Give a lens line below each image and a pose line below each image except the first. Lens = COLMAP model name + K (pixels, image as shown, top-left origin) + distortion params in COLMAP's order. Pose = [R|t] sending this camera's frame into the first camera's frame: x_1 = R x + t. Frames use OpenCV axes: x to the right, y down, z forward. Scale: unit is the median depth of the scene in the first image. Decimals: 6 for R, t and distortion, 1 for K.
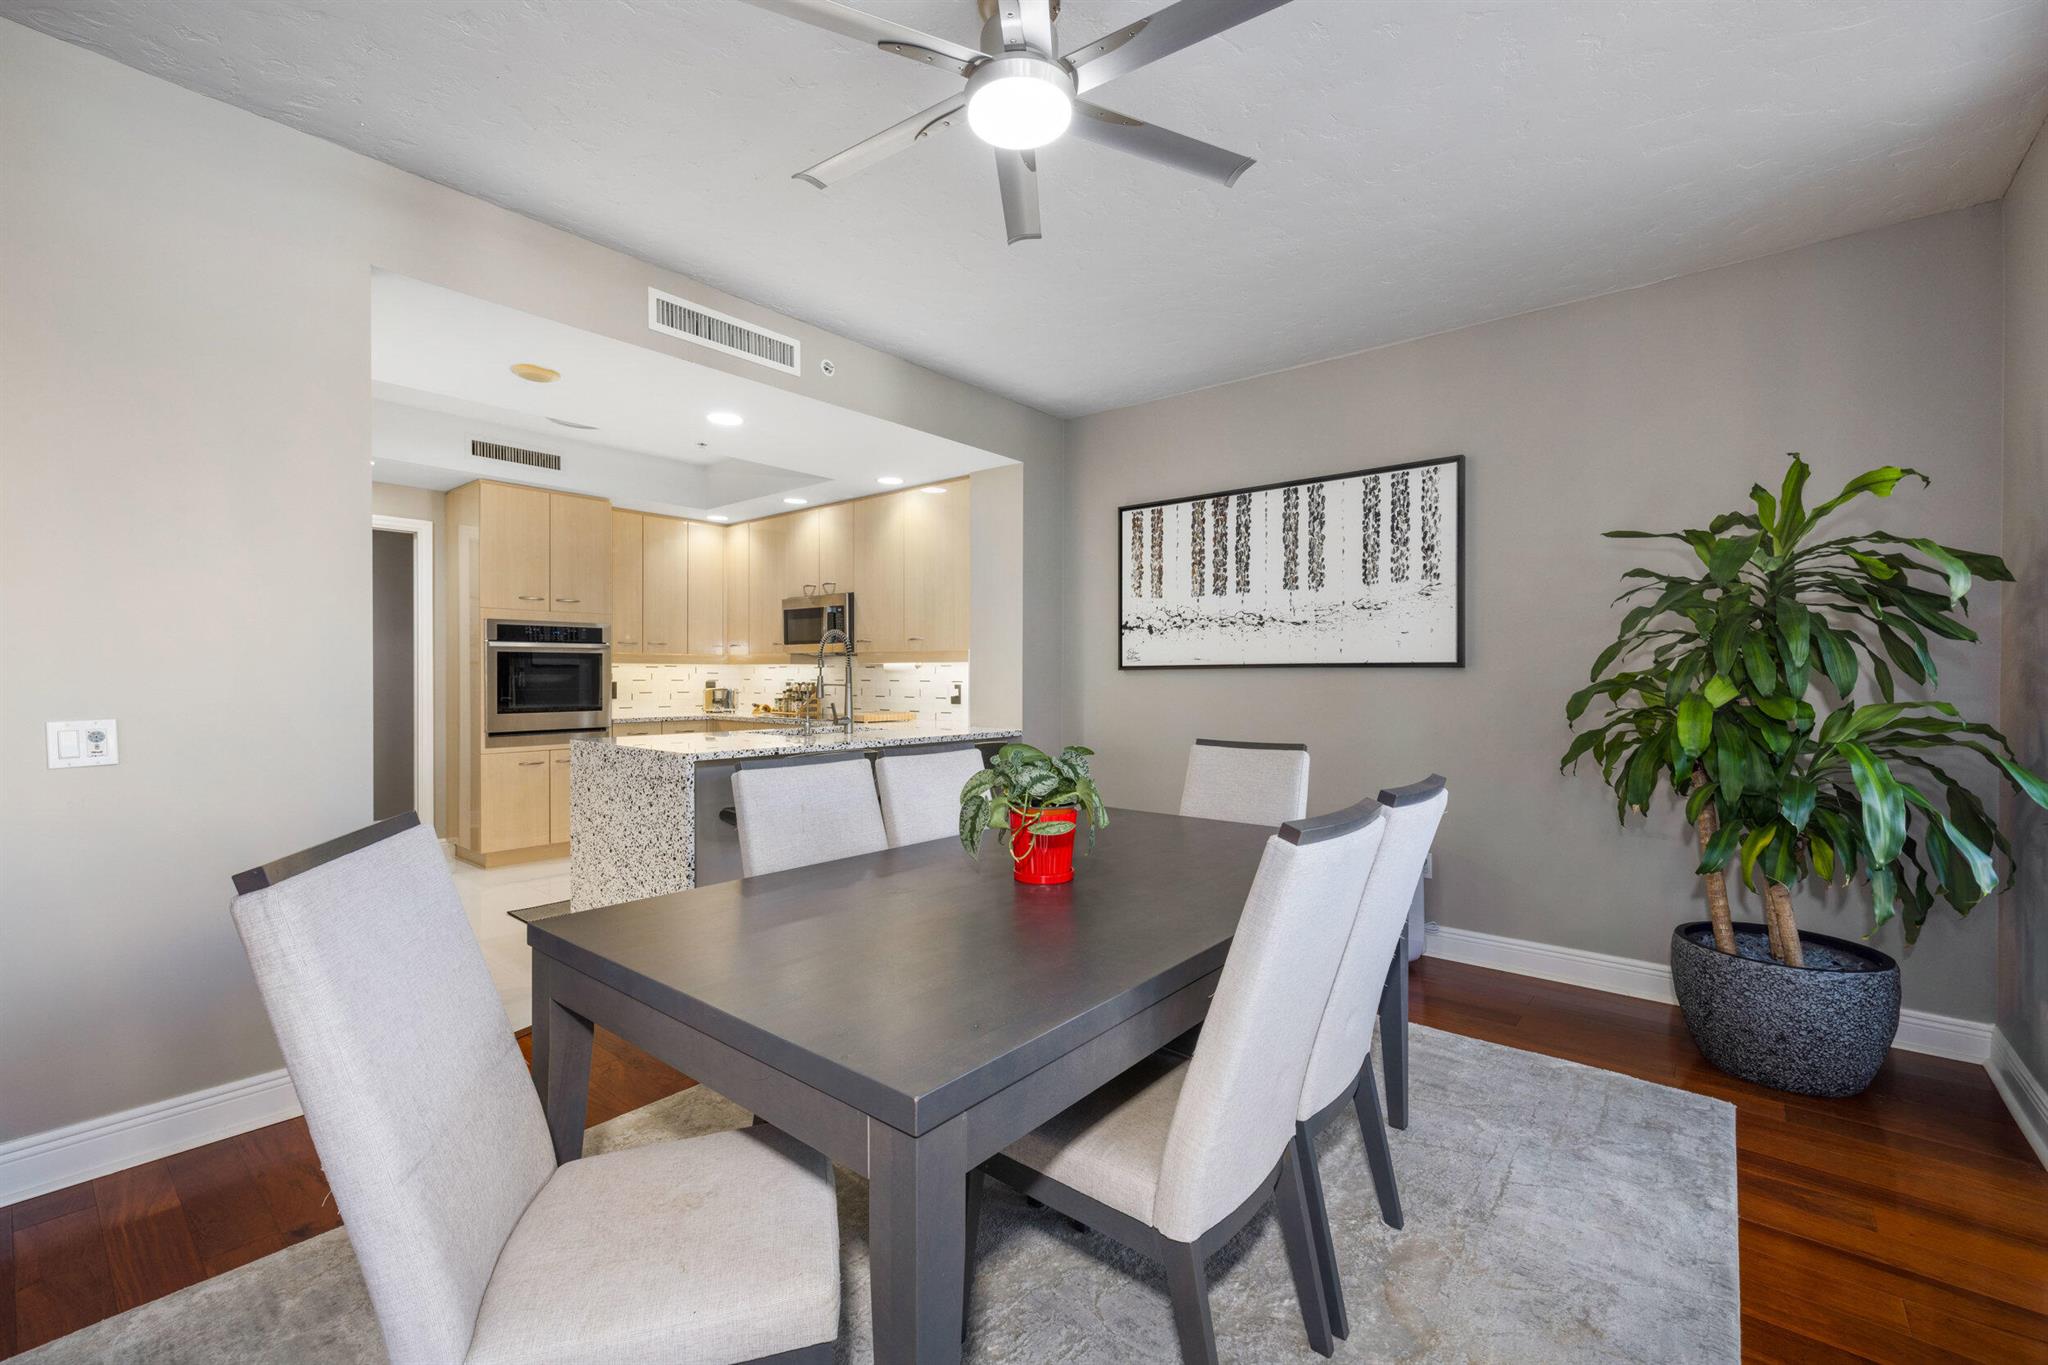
lens RADIAL K [[858.9, 0, 1024.0], [0, 858.9, 682.5], [0, 0, 1]] dist [-0.000611, 0.000027]
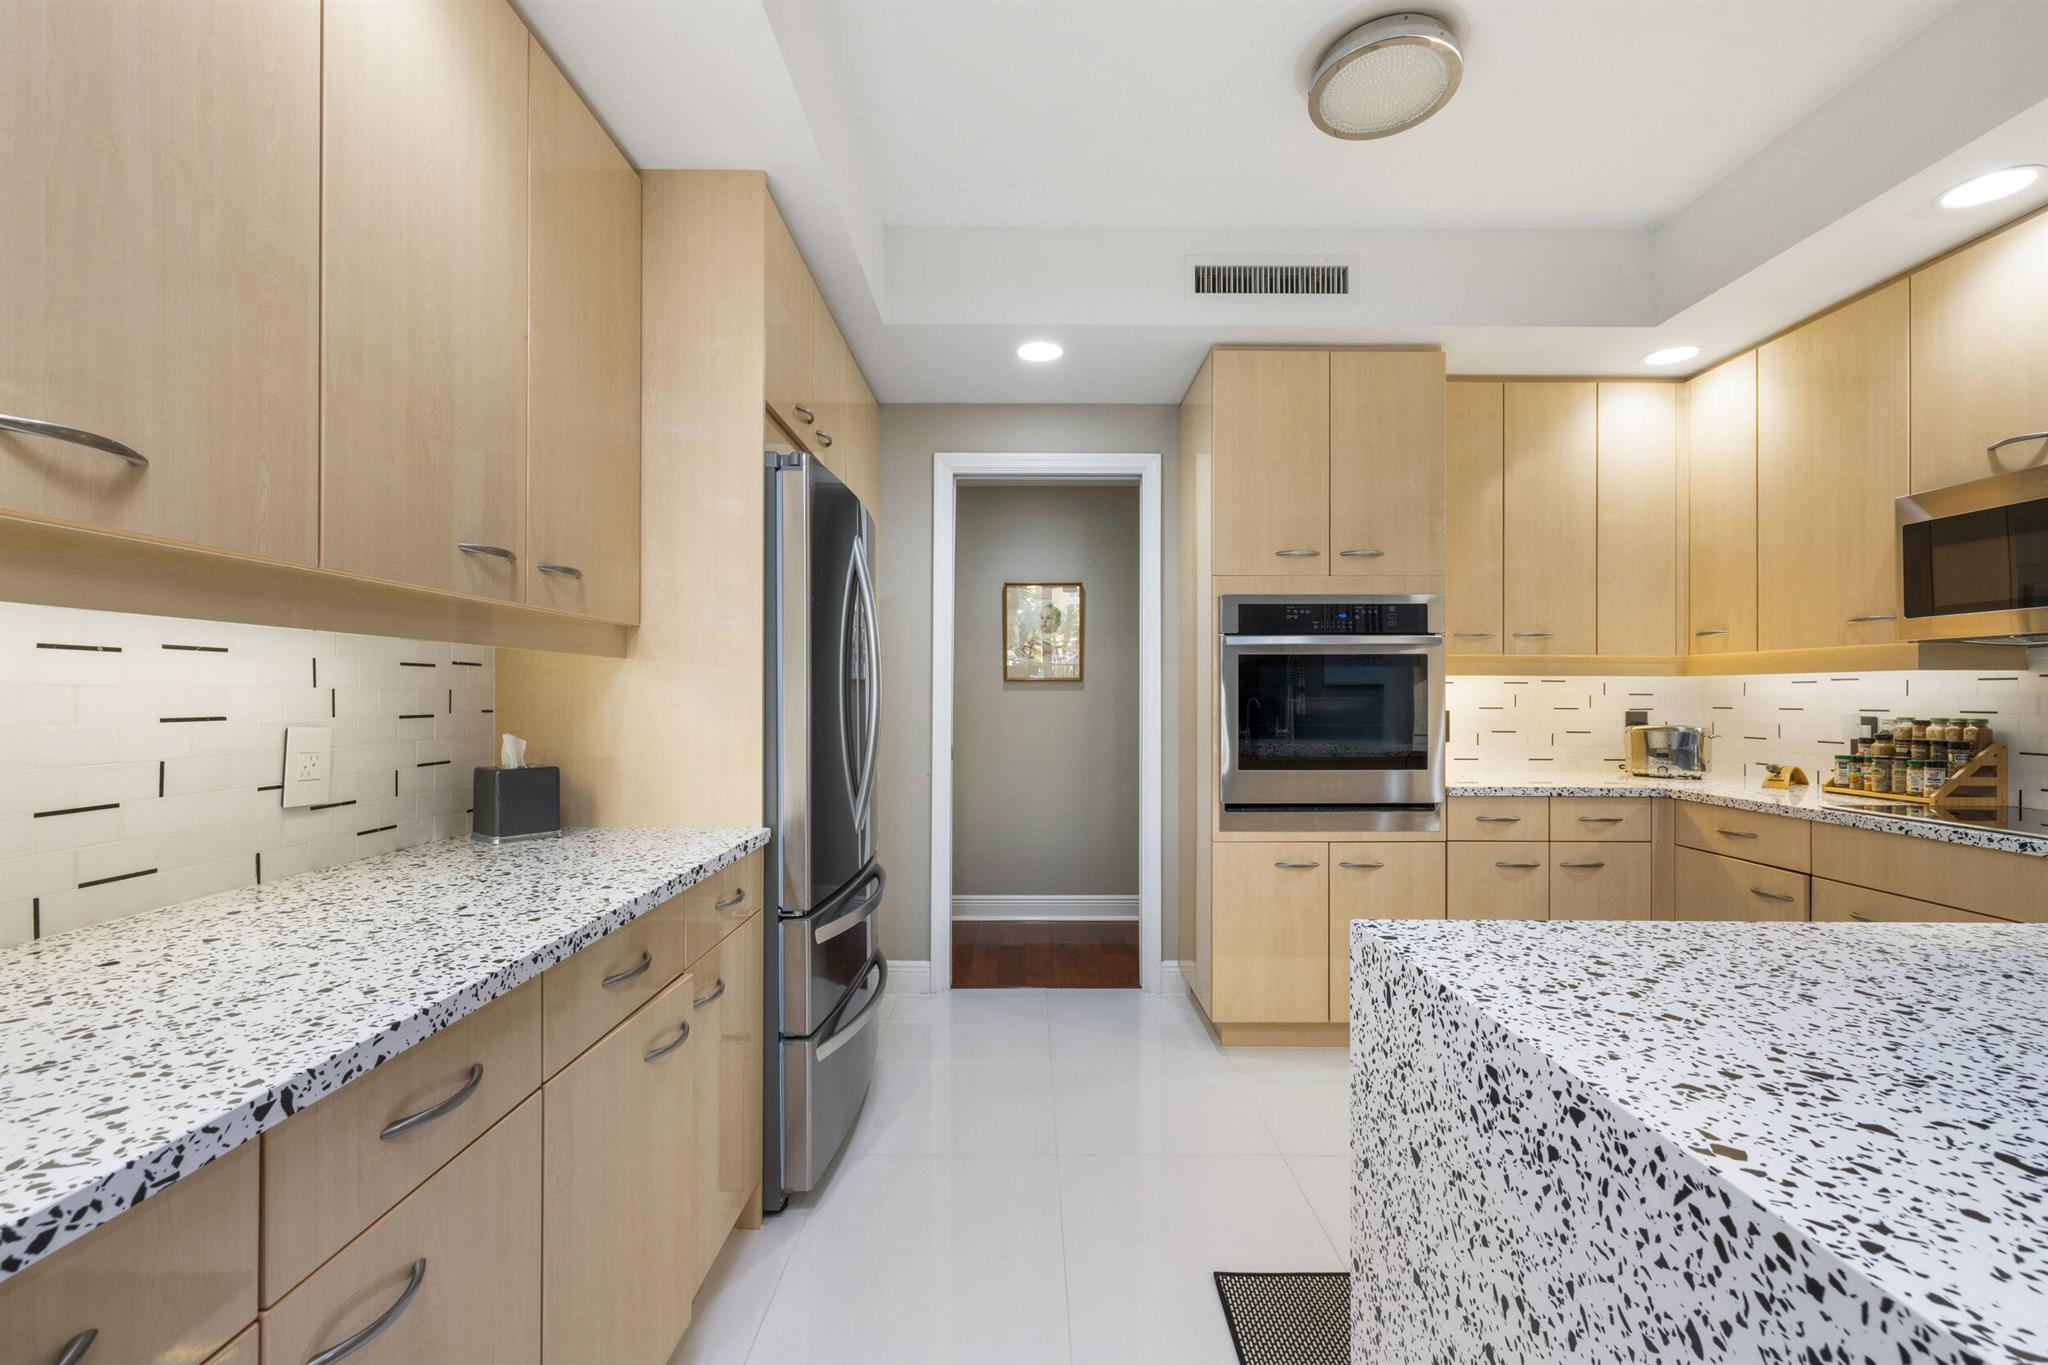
lens RADIAL K [[872.4, 0, 1034.0], [0, 872.4, 688.7], [0, 0, 1]] dist [-0.000201, 0.000056]
pose [[0.656556, -0.005851, -0.754254, -0.339805], [-0.007141, 0.999877, -0.013973, -0.007190], [0.754243, 0.014560, 0.656434, 0.650049]]
